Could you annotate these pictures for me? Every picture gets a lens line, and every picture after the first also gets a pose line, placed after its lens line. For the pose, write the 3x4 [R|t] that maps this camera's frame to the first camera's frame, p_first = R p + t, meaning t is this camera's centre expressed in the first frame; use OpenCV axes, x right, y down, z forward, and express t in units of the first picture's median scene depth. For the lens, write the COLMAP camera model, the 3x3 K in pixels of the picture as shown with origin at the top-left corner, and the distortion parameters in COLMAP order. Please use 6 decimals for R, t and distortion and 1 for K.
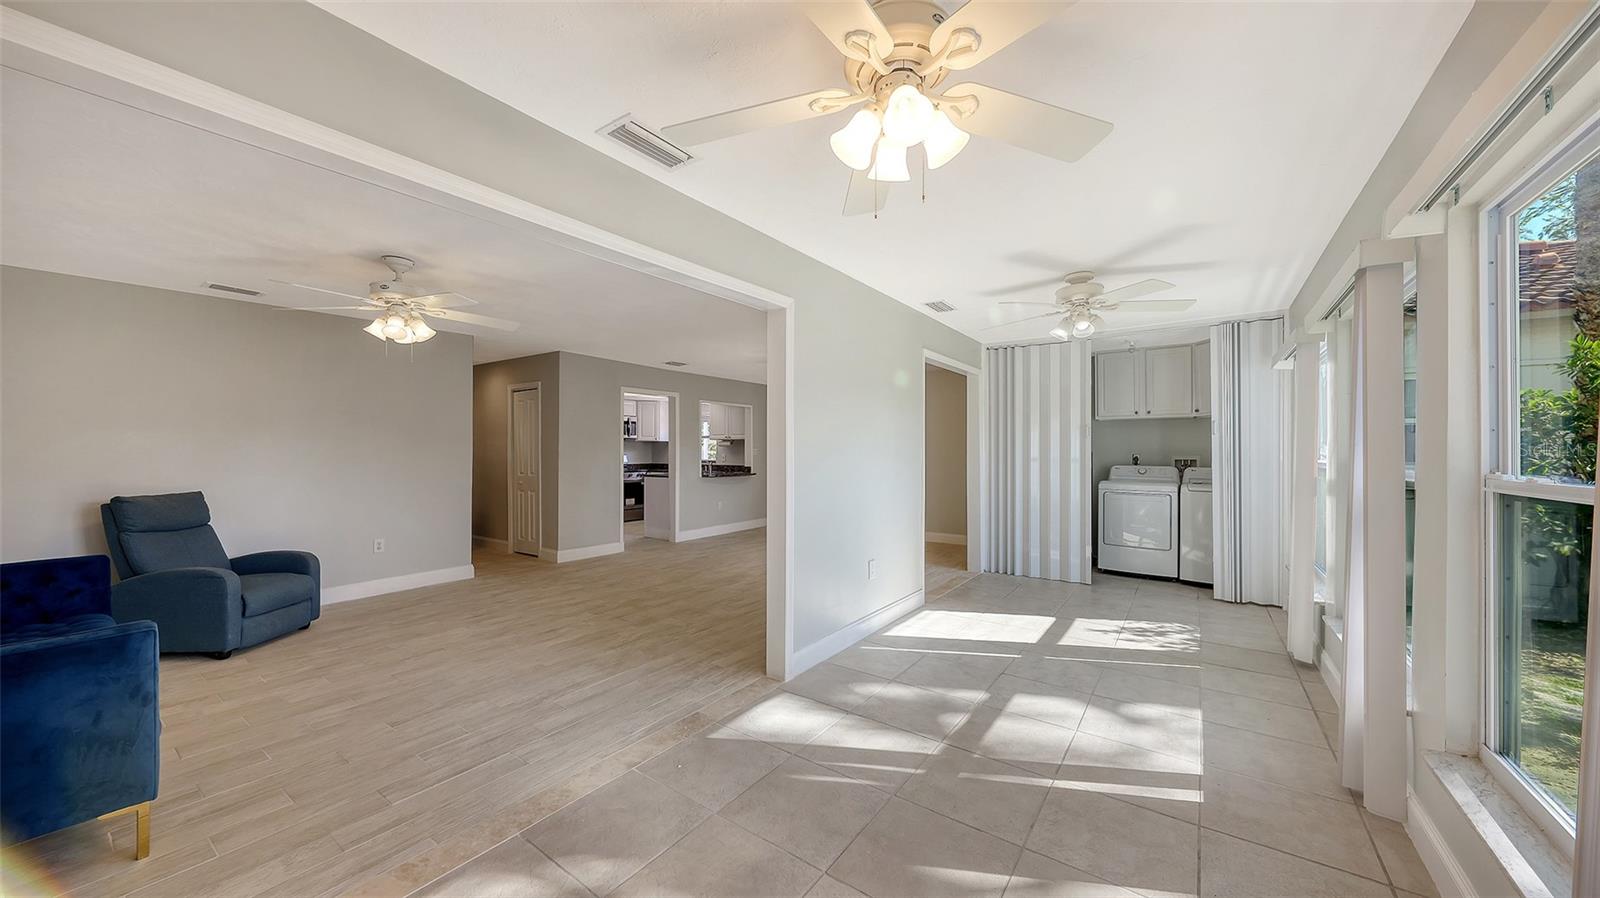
lens RADIAL K [[569.7, 0, 772.8], [0, 569.7, 444.1], [0, 0, 1]] dist [0.000105, -0.000151]
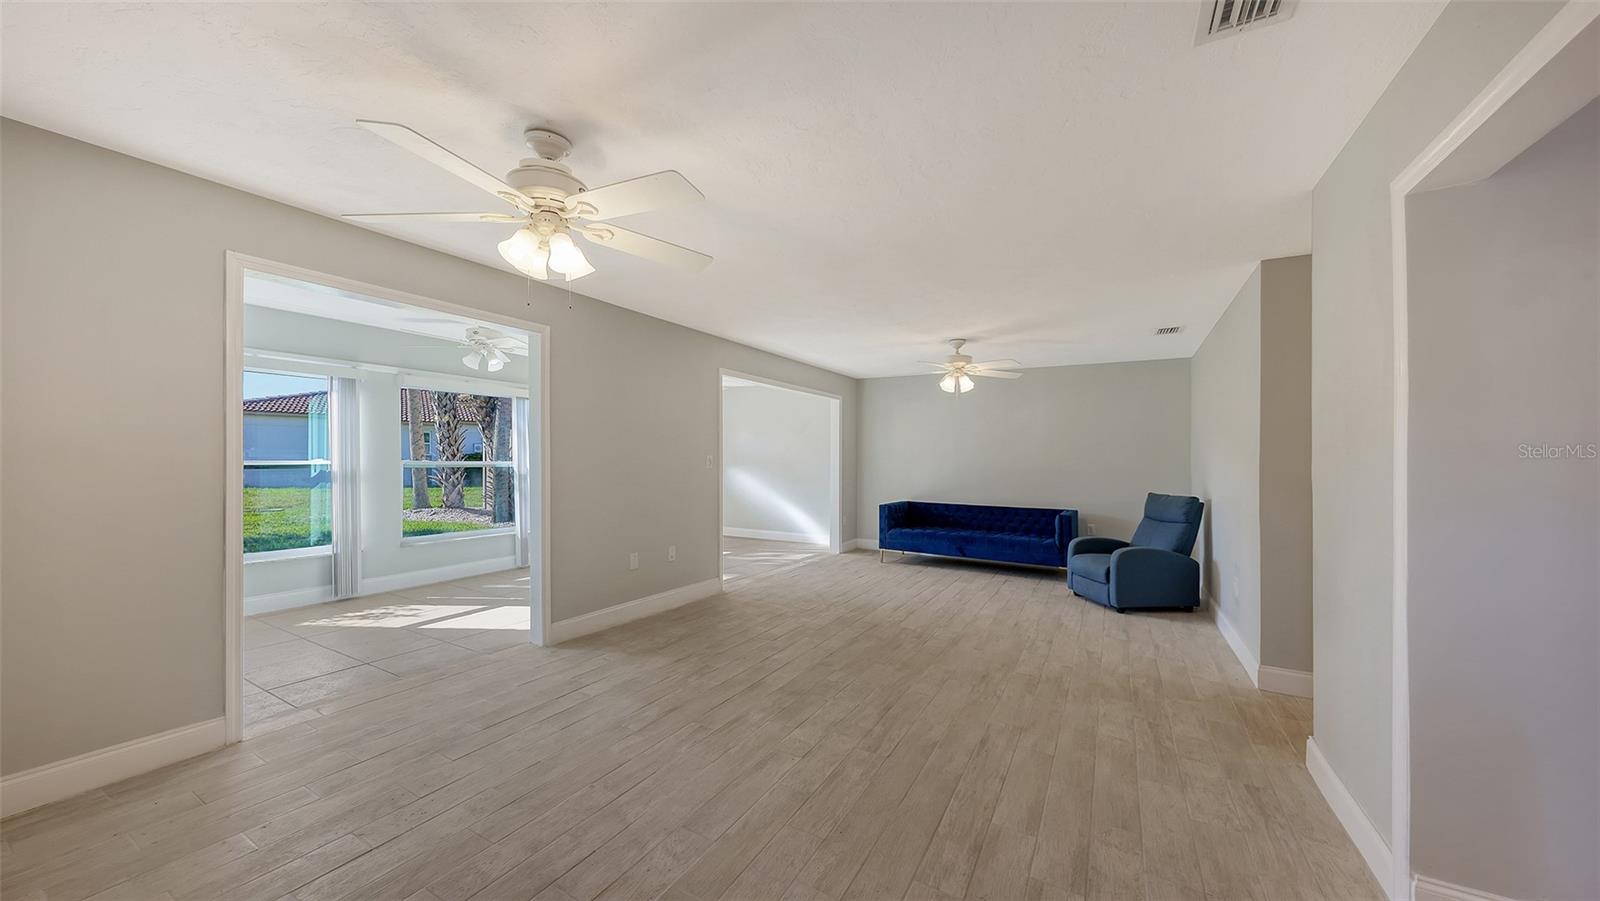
lens RADIAL K [[547.7, 0, 794.8], [0, 547.7, 460.8], [0, 0, 1]] dist [0.000110, 0.000015]
pose [[-0.990191, -0.013148, -0.139101, 0.007792], [-0.012163, 0.999895, -0.007932, 0.028534], [0.139191, -0.006162, -0.990246, 2.174600]]
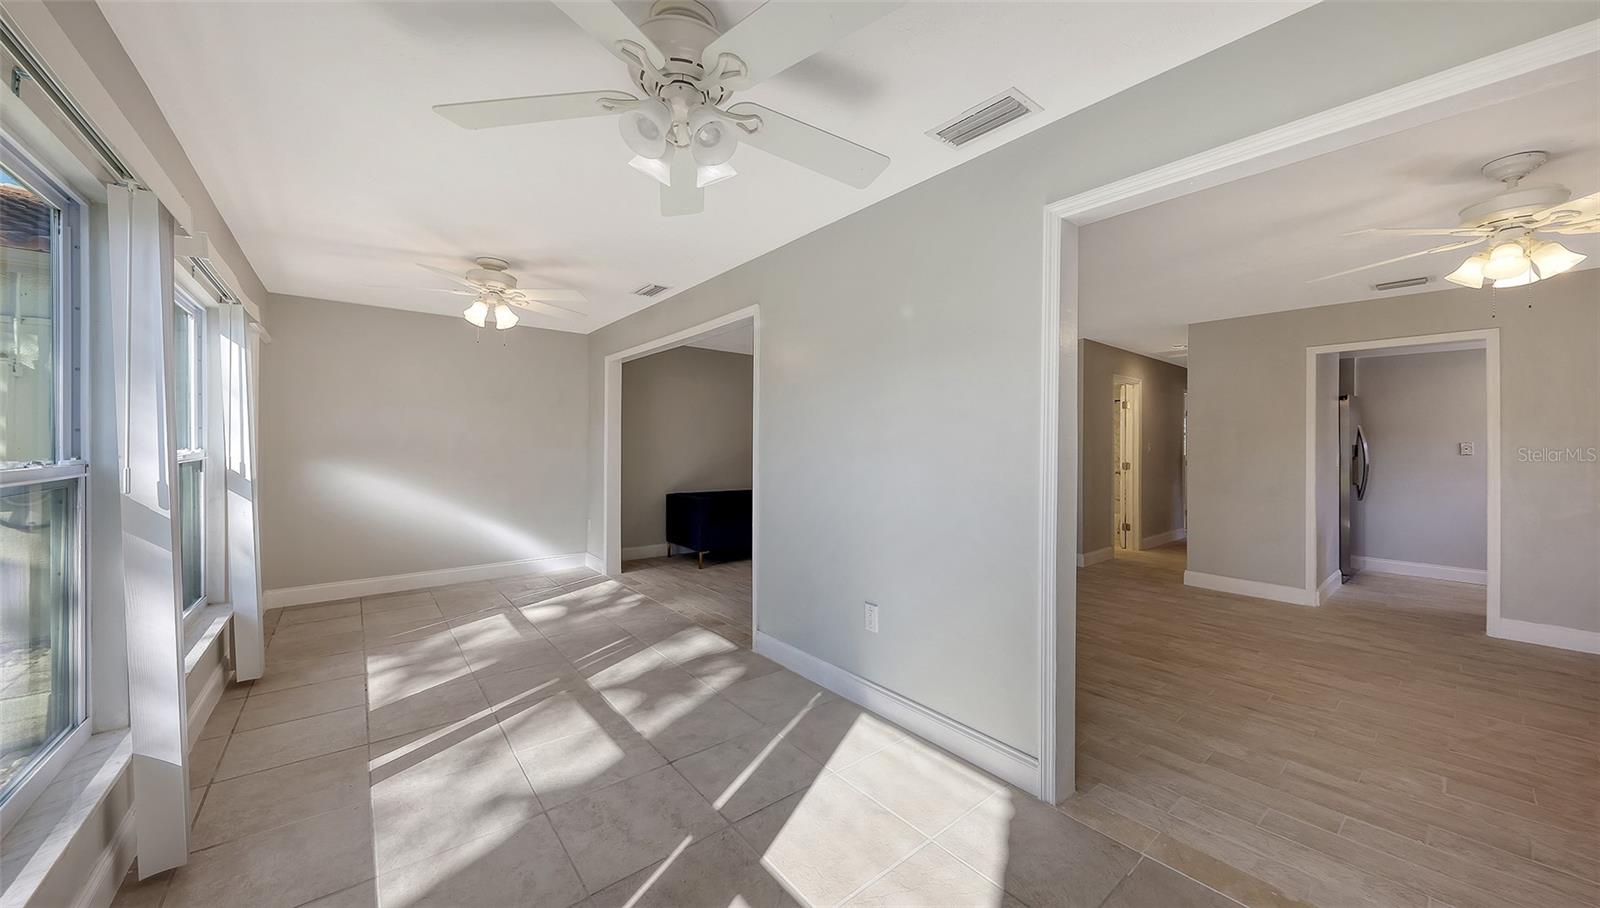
lens RADIAL K [[549.3, 0, 814.9], [0, 549.3, 443.8], [0, 0, 1]] dist [-0.001536, -0.000227]
pose [[-0.214295, -0.002541, -0.976766, 0.841212], [0.003436, 0.999988, -0.003355, 0.013363], [0.976763, -0.004075, -0.214284, 1.084370]]
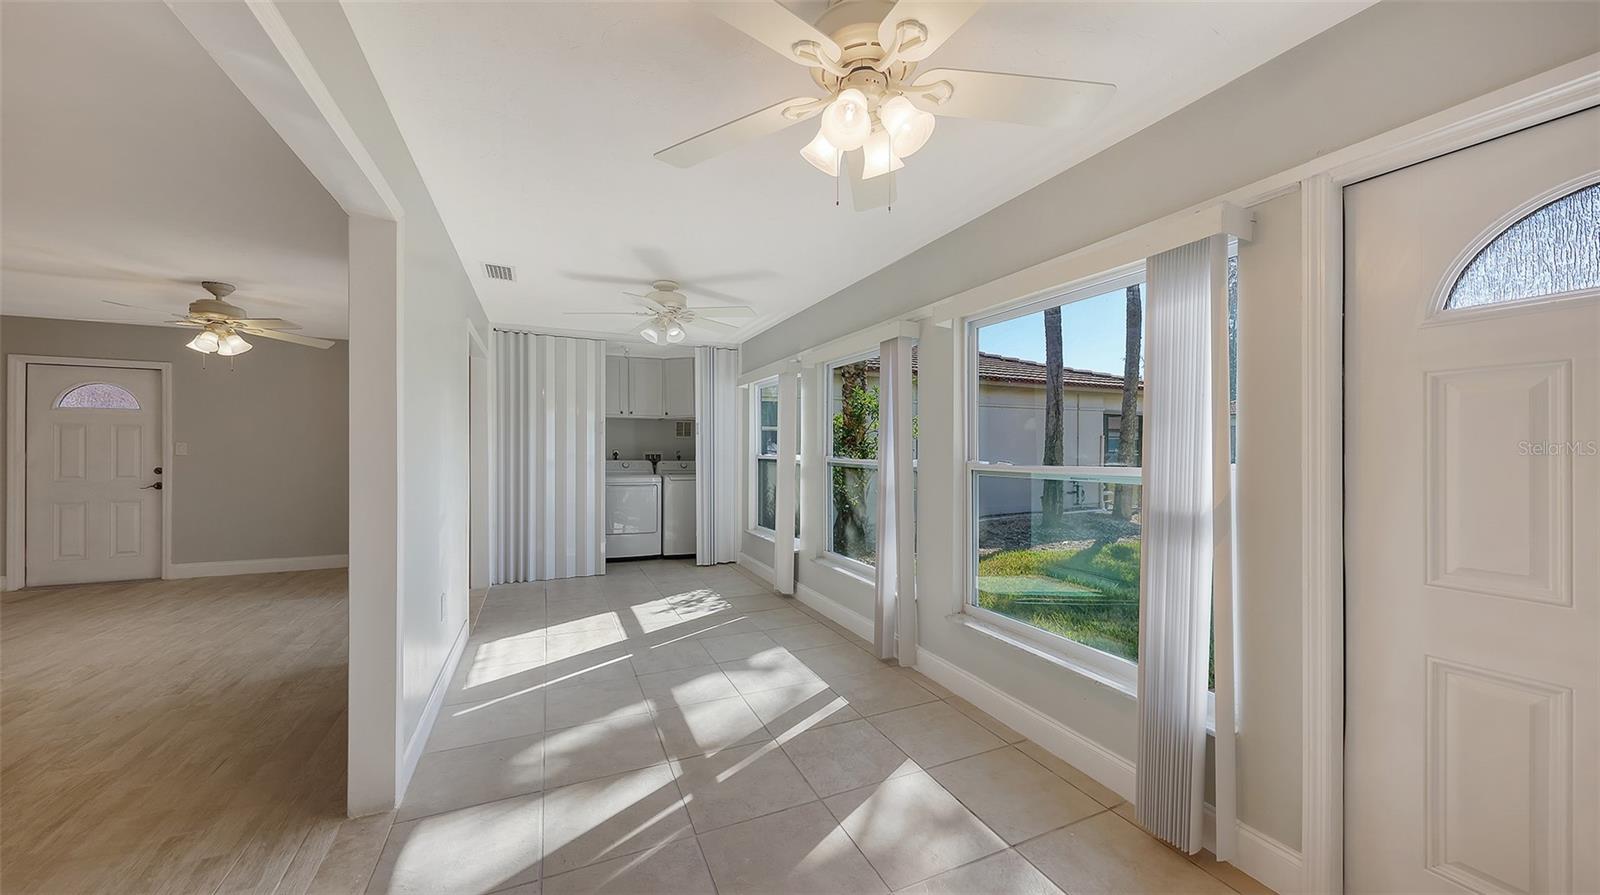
lens RADIAL K [[570.8, 0, 825.6], [0, 570.8, 447.6], [0, 0, 1]] dist [0.000702, -0.001653]
pose [[0.446635, 0.001206, 0.894716, -0.269037], [-0.014580, 0.999876, 0.005931, 0.001009], [-0.894598, -0.015694, 0.446597, 0.232266]]
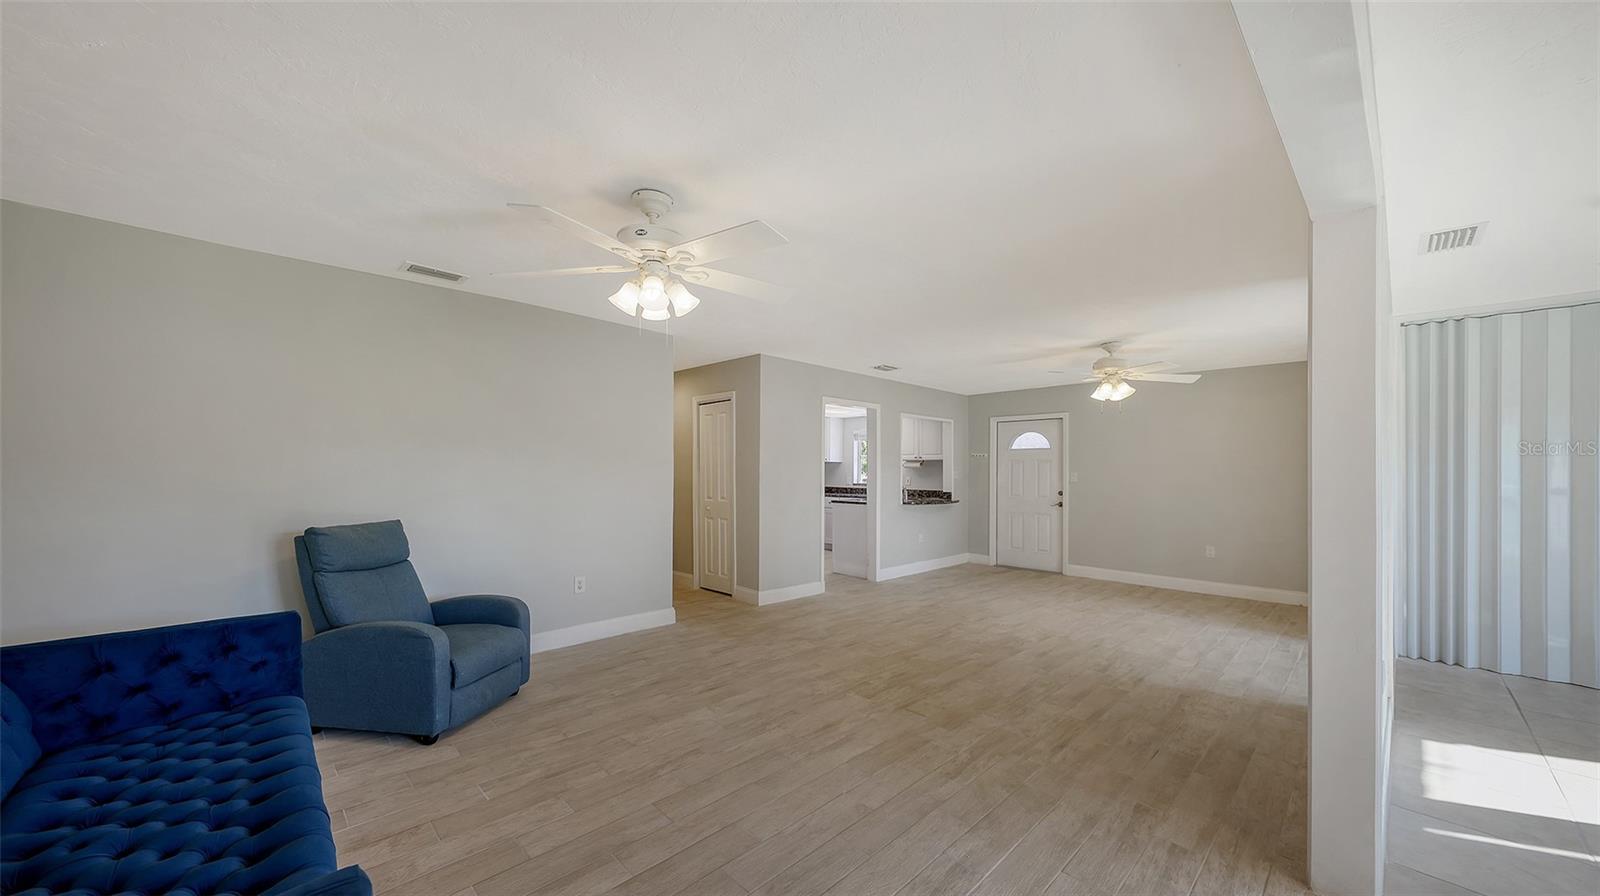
lens RADIAL K [[563.2, 0, 774.6], [0, 563.2, 469.6], [0, 0, 1]] dist [0.010077, 0.000056]
pose [[0.984129, 0.006345, -0.177339, -0.347131], [-0.005061, 0.999958, 0.007691, 0.002299], [0.177381, -0.006672, 0.984120, 0.310857]]
